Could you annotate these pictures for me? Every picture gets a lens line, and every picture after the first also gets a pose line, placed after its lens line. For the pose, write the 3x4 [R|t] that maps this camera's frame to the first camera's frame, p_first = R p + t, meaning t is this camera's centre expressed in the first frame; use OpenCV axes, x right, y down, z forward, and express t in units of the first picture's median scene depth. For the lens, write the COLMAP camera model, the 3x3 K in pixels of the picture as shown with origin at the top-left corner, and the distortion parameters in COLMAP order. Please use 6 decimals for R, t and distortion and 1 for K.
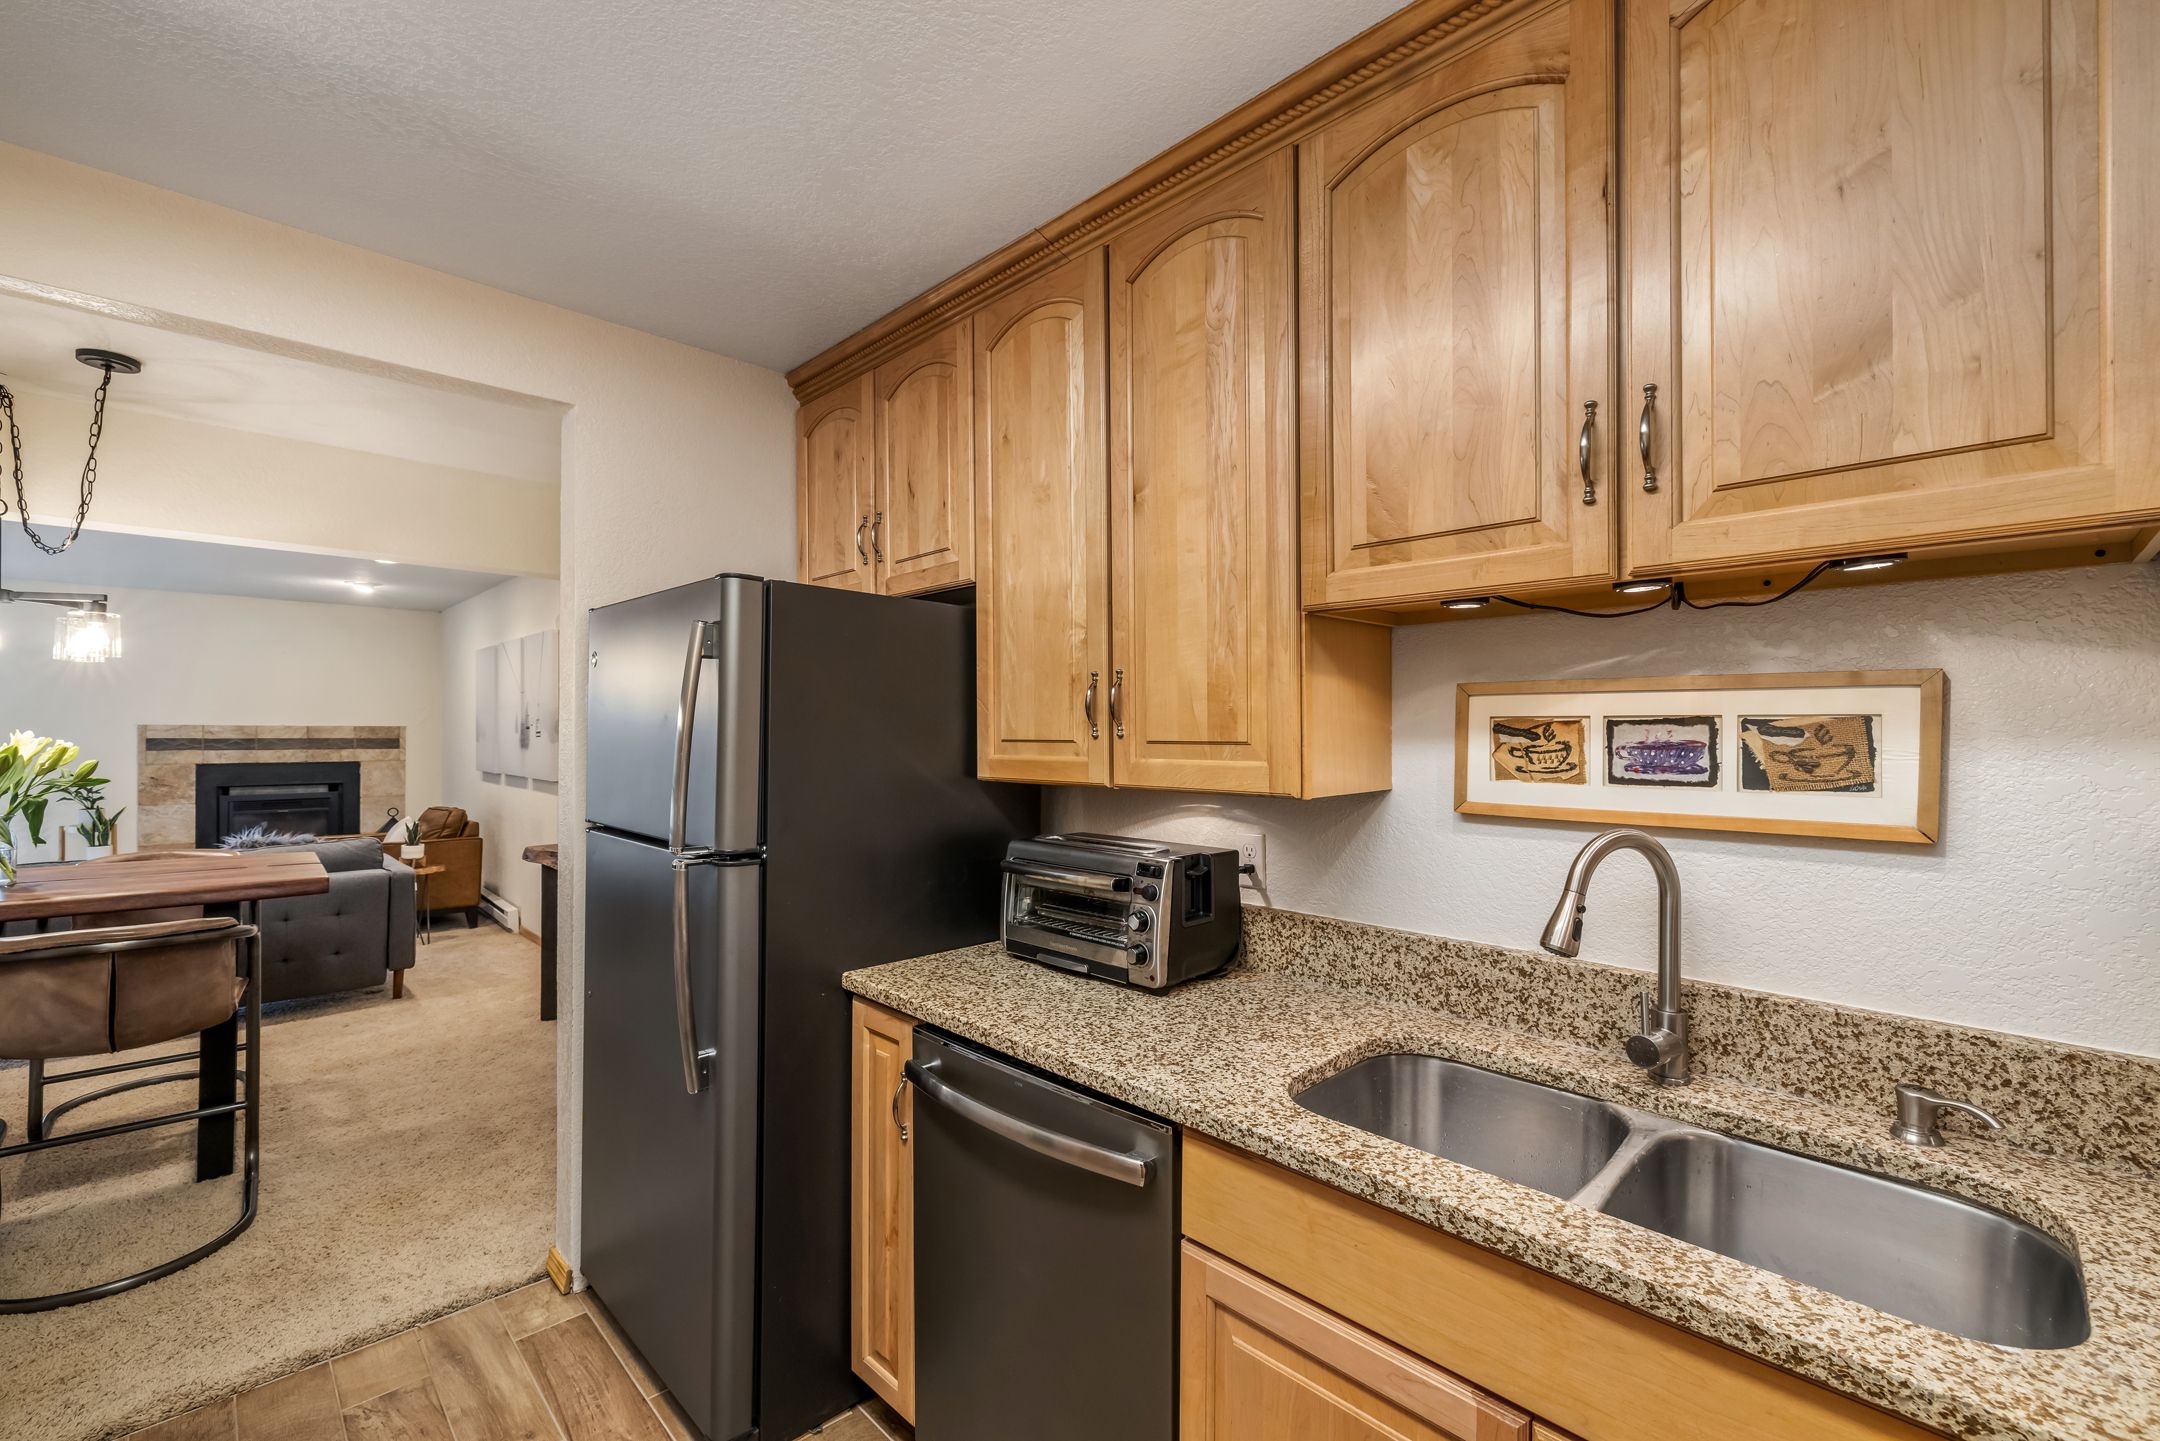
lens RADIAL K [[891.3, 0, 1098.7], [0, 891.3, 720.7], [0, 0, 1]] dist [-0.000803, 0.000063]
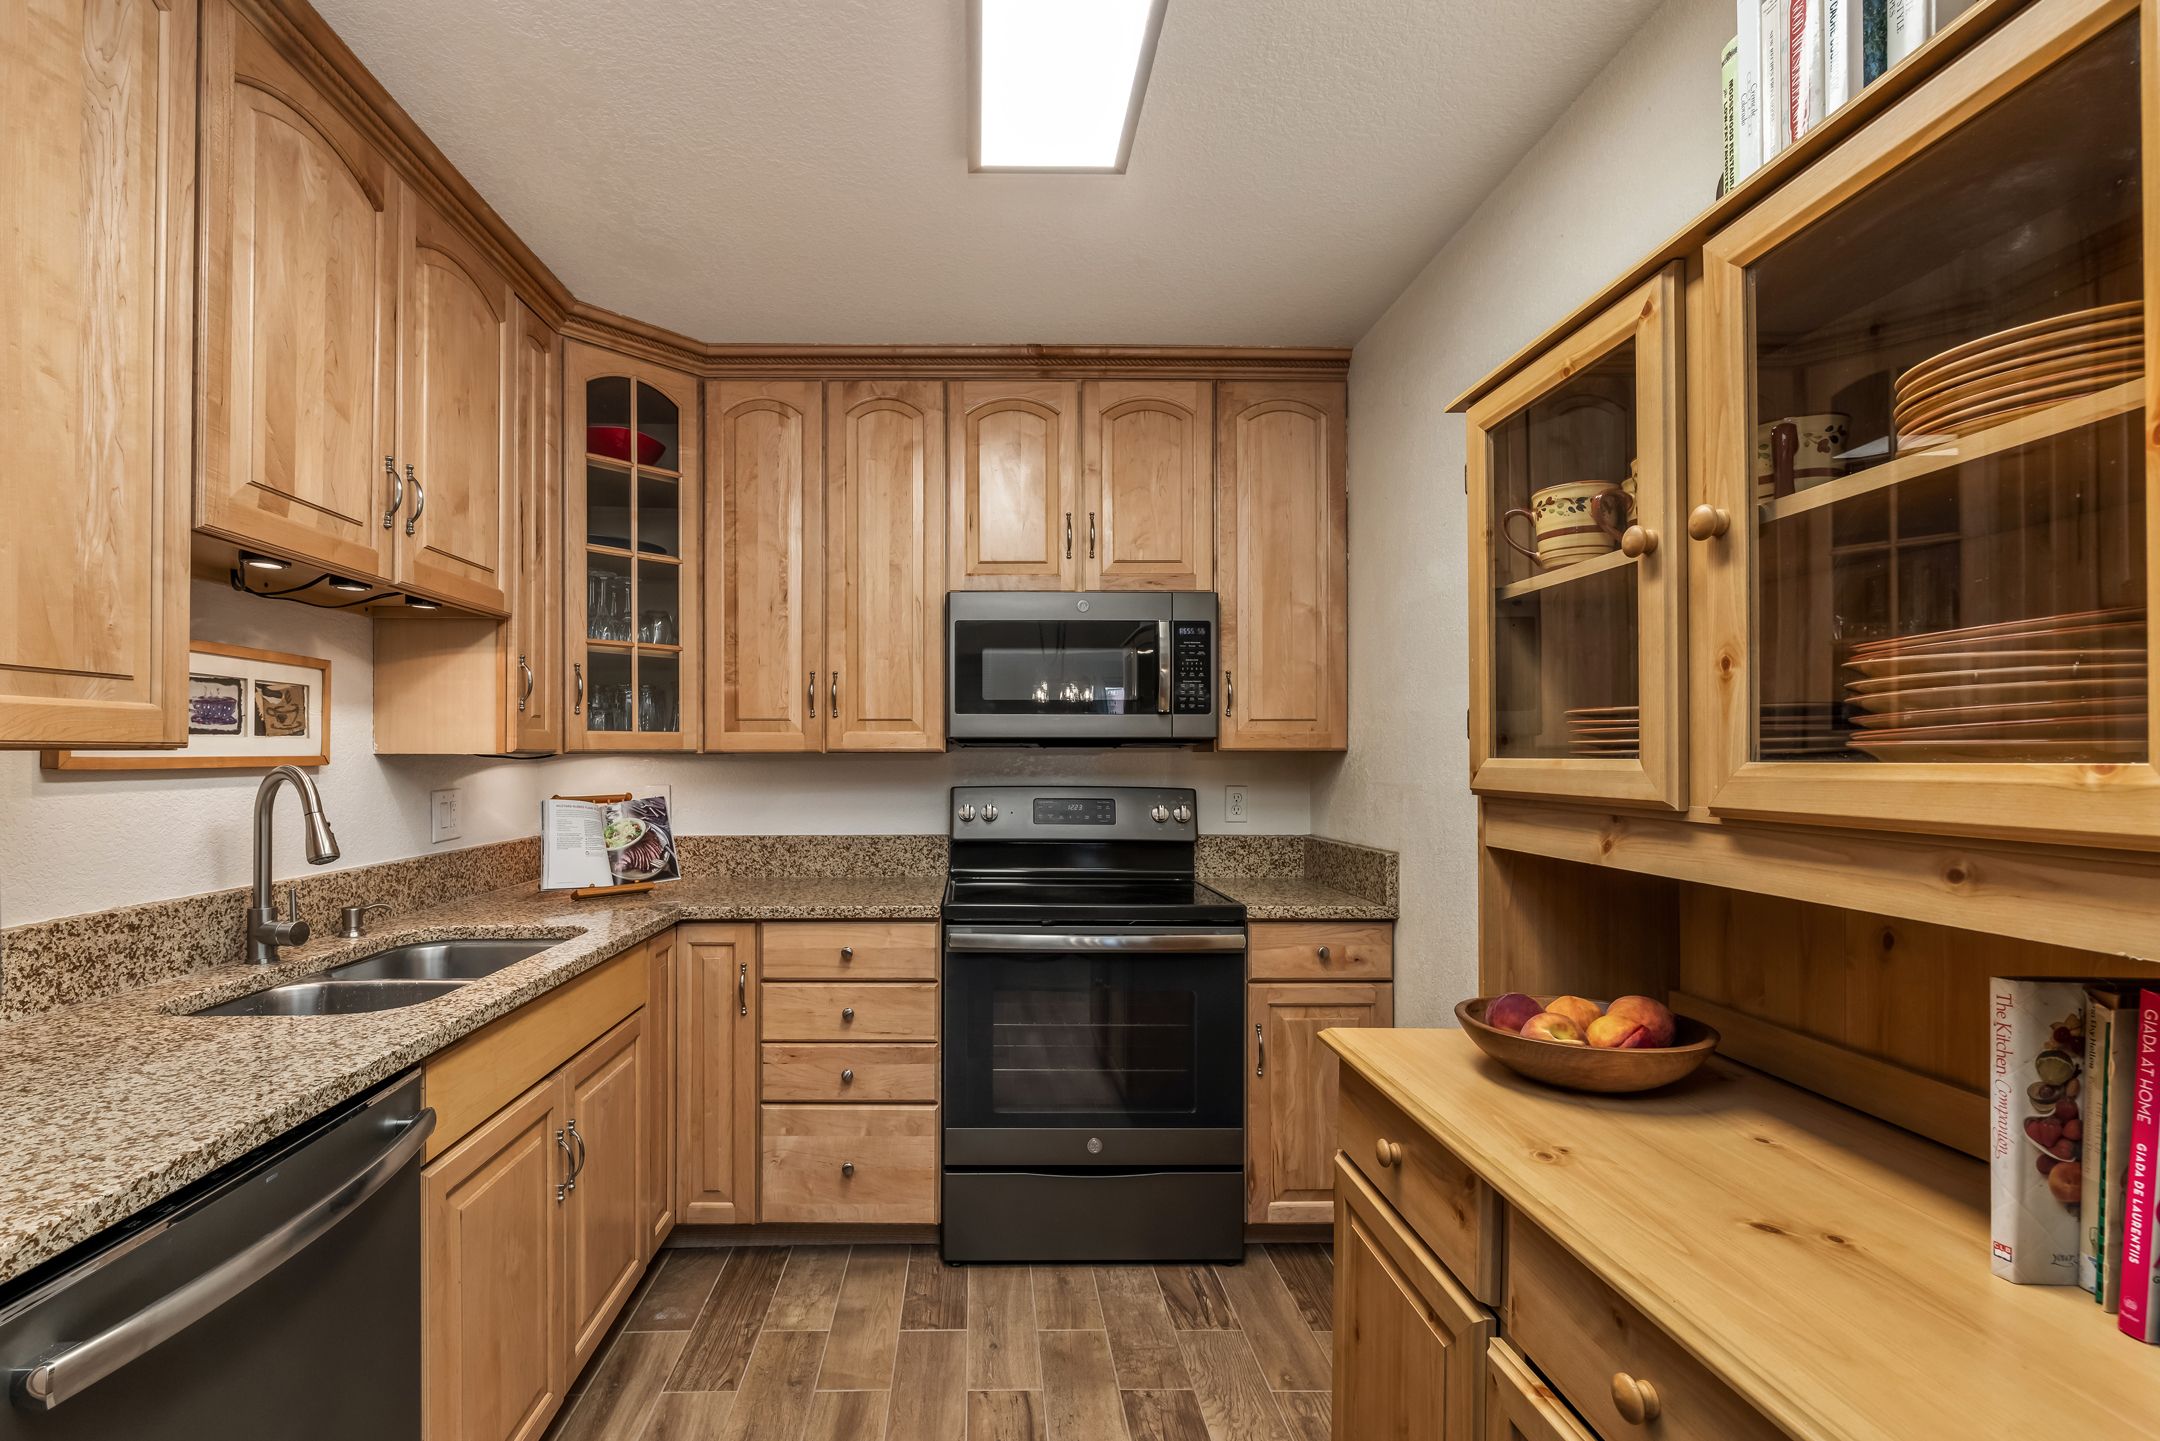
lens RADIAL K [[964.8, 0, 979.2], [0, 964.8, 733.0], [0, 0, 1]] dist [-0.000010, -0.000299]
pose [[-0.700248, 0.008816, 0.713845, -0.921106], [-0.017327, 0.999419, -0.029340, 0.084117], [-0.713689, -0.032914, -0.699689, 1.075449]]
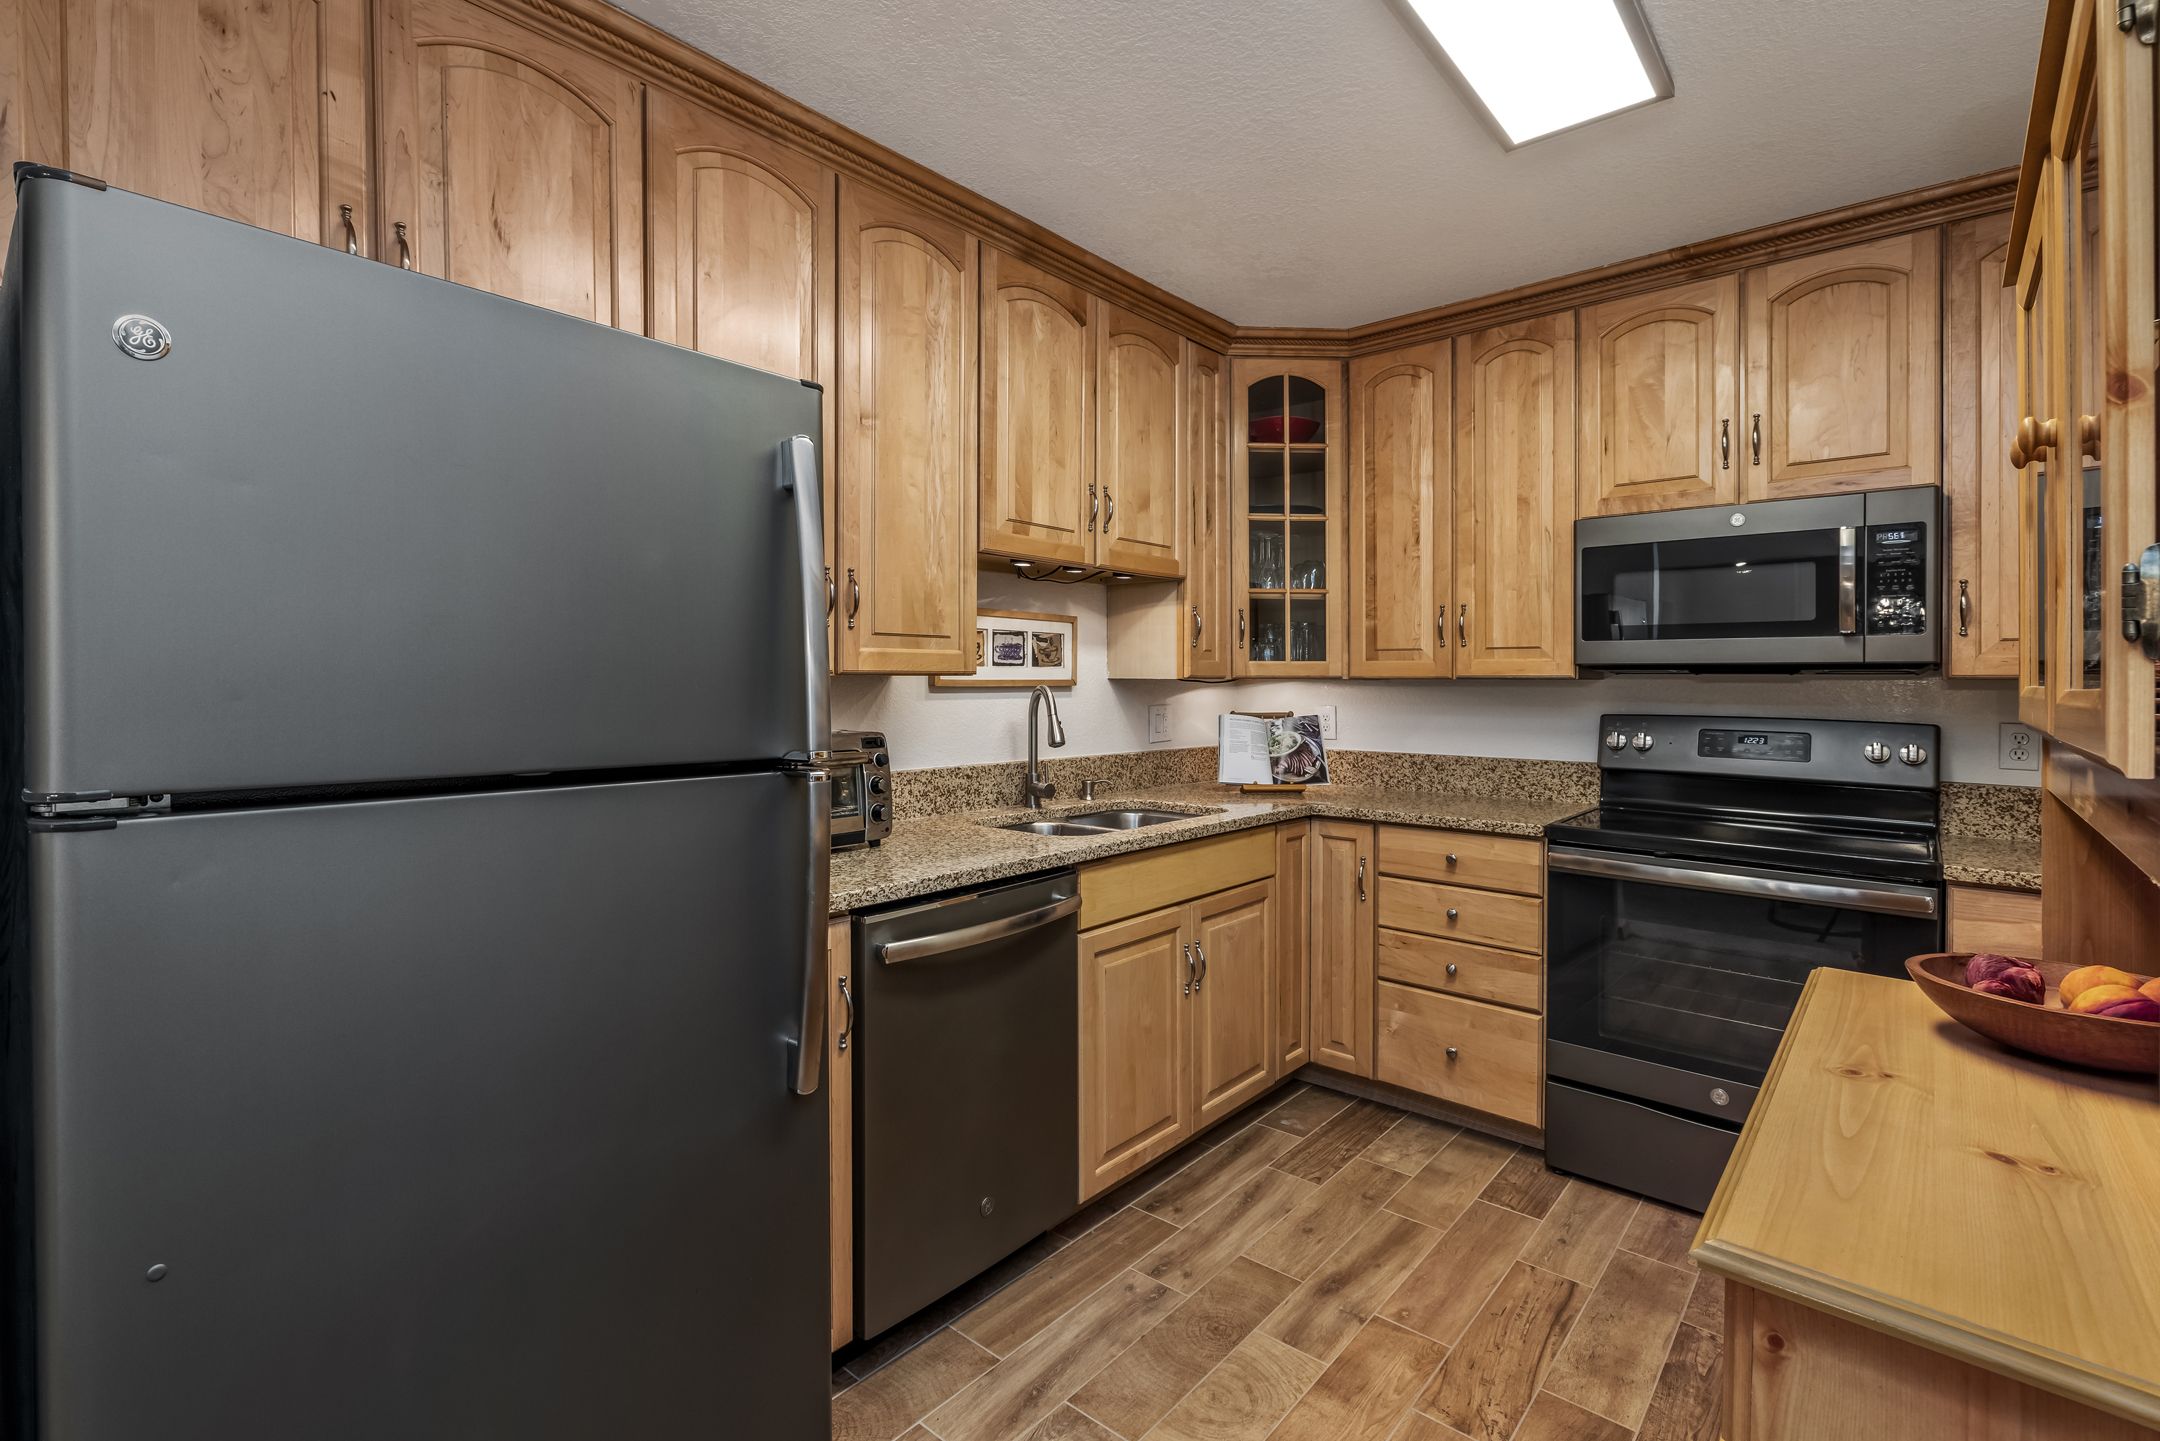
lens RADIAL K [[964.8, 0, 1051.7], [0, 964.8, 654.9], [0, 0, 1]] dist [-0.000010, -0.000299]
pose [[-0.047927, 0.017767, 0.998693, -1.377289], [-0.022141, 0.999577, -0.018846, 0.079383], [-0.998605, -0.023015, -0.047513, 0.925886]]
